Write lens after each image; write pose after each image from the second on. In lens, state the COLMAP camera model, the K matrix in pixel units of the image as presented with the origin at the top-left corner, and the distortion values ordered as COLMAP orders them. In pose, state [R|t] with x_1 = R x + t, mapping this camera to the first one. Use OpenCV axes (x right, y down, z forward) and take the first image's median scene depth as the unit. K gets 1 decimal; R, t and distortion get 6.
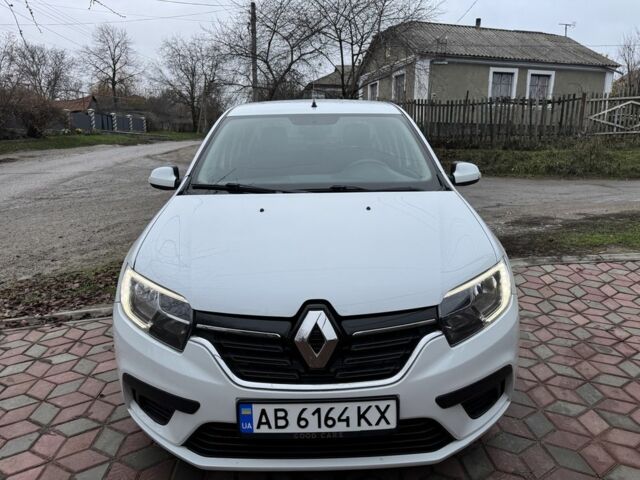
lens RADIAL K [[441.9, 0, 319.5], [0, 441.9, 224.5], [0, 0, 1]] dist [0.001132, -0.003530]
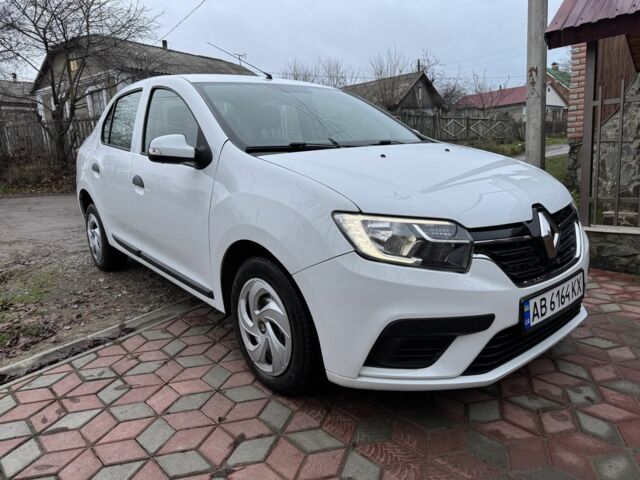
lens RADIAL K [[442.2, 0, 320.0], [0, 442.2, 240.0], [0, 0, 1]] dist [-0.000031, 0.000645]
pose [[0.781476, -0.151153, 0.605350, -1.188671], [0.162363, 0.986052, 0.036611, 0.132137], [-0.602440, 0.069676, 0.795117, 0.422739]]
